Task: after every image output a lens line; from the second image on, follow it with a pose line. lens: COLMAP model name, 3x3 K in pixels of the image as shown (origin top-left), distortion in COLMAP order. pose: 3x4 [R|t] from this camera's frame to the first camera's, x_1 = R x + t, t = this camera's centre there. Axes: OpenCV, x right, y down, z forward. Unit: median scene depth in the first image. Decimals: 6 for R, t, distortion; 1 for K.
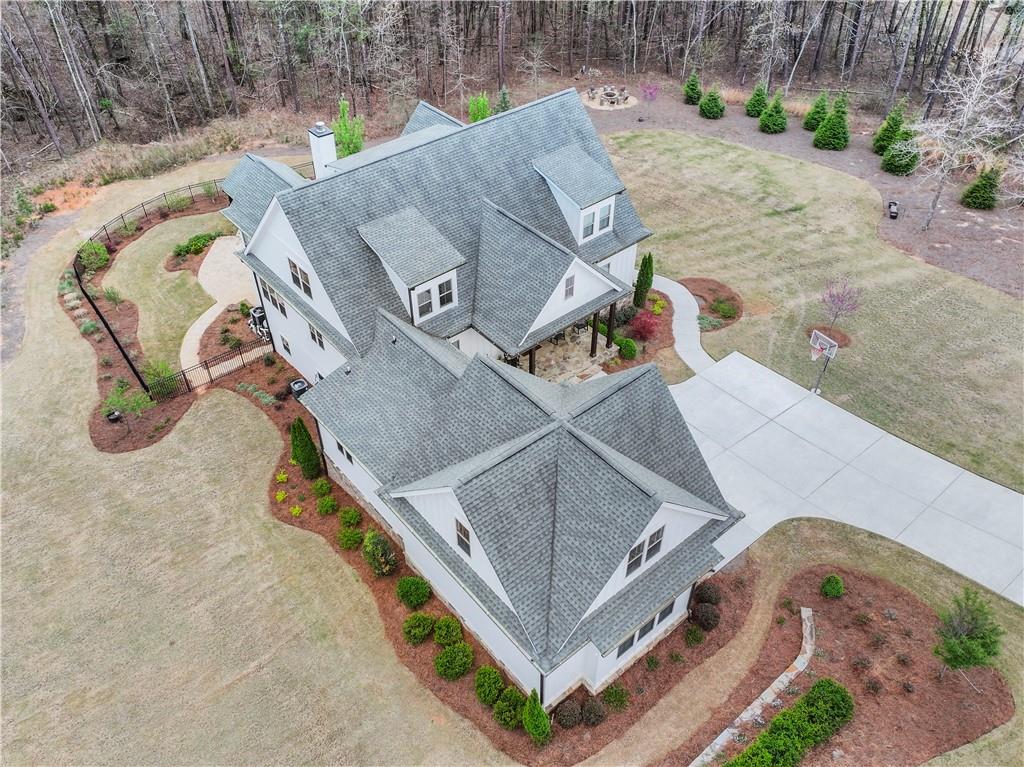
lens RADIAL K [[811.1, 0, 514.3], [0, 811.1, 386.8], [0, 0, 1]] dist [0.000094, 0.005824]
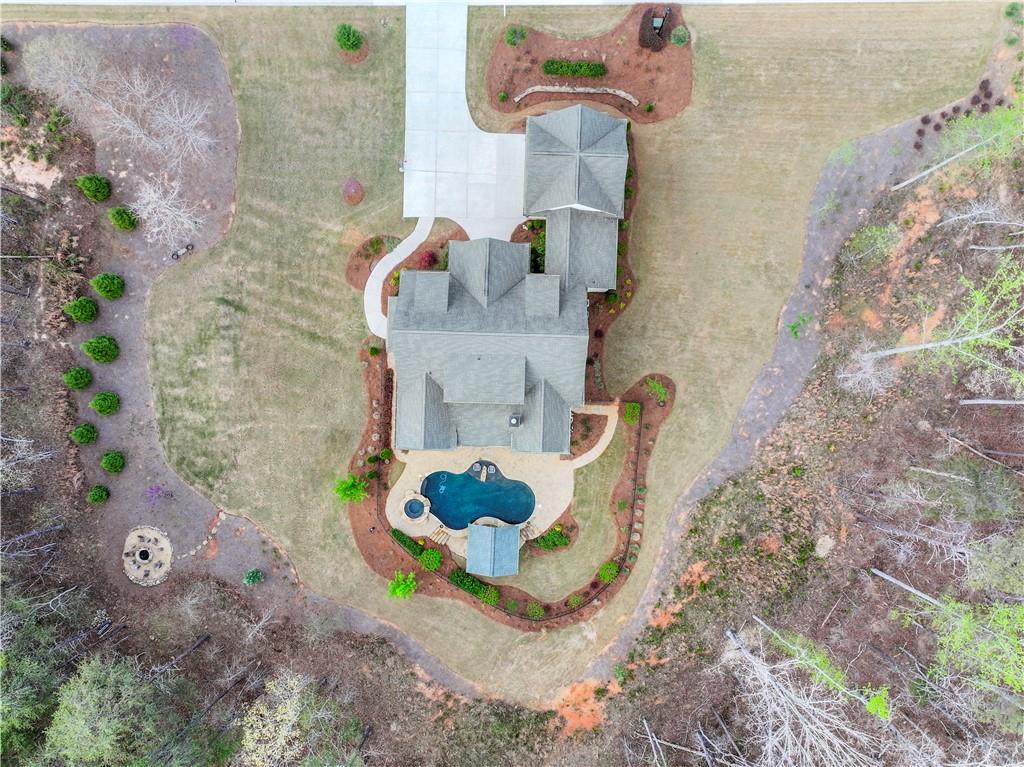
lens RADIAL K [[811.1, 0, 514.3], [0, 811.1, 386.8], [0, 0, 1]] dist [0.000094, 0.005824]
pose [[-0.745433, -0.666538, 0.007601, -0.195255], [0.448557, -0.493150, 0.745385, -1.490669], [-0.493079, 0.559044, 0.666590, -0.171068]]
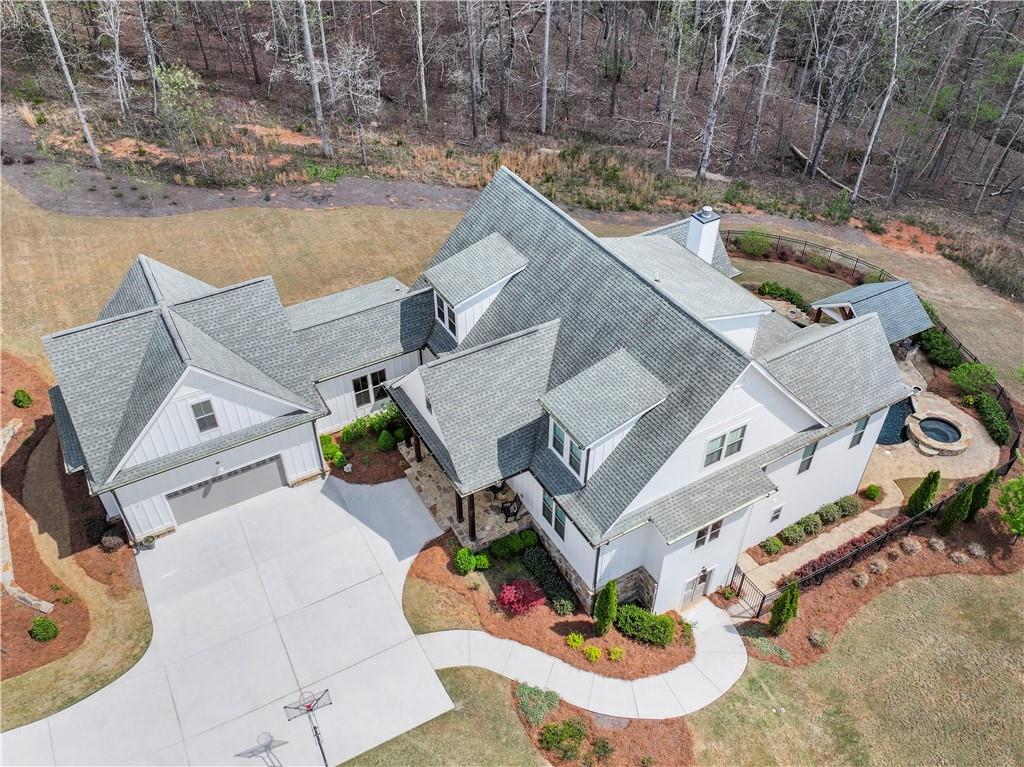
lens RADIAL K [[811.1, 0, 514.3], [0, 811.1, 386.8], [0, 0, 1]] dist [0.000094, 0.005824]
pose [[-0.171783, 0.637897, -0.750719, 0.581569], [-0.666549, 0.485867, 0.565372, -0.570217], [0.725398, 0.597512, 0.341726, 0.620659]]
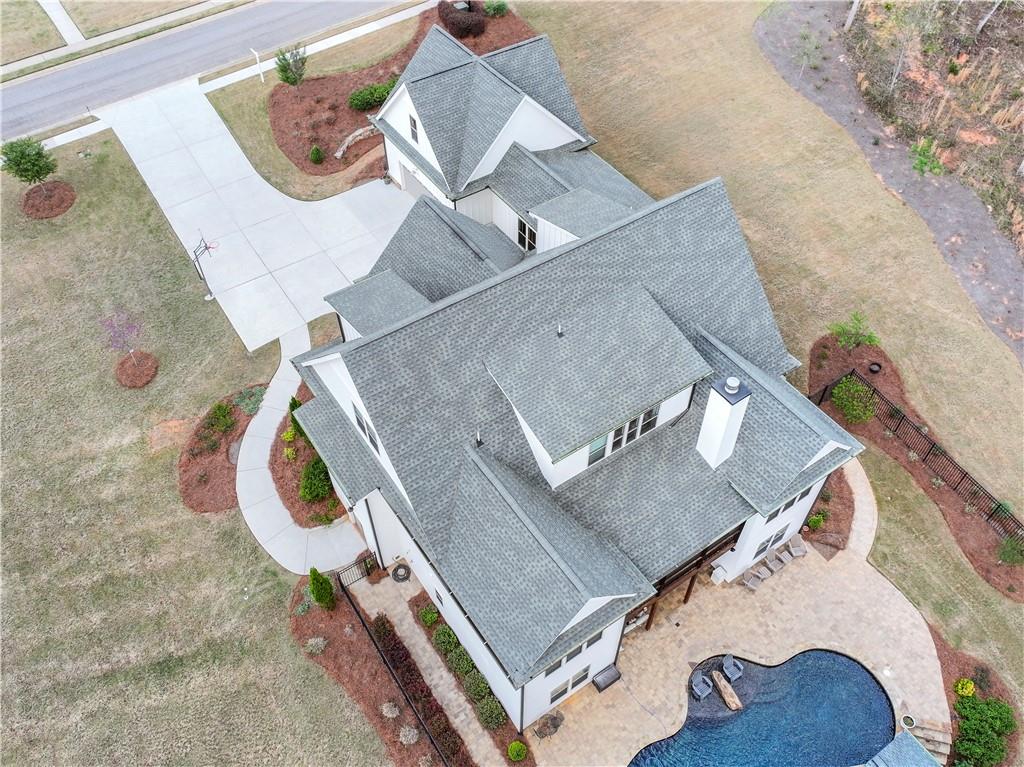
lens RADIAL K [[811.1, 0, 514.3], [0, 811.1, 386.8], [0, 0, 1]] dist [0.000094, 0.005824]
pose [[-0.995098, -0.074357, 0.065197, -0.101185], [0.067833, -0.033489, 0.997135, -0.947466], [-0.071960, 0.996669, 0.038369, 0.946178]]
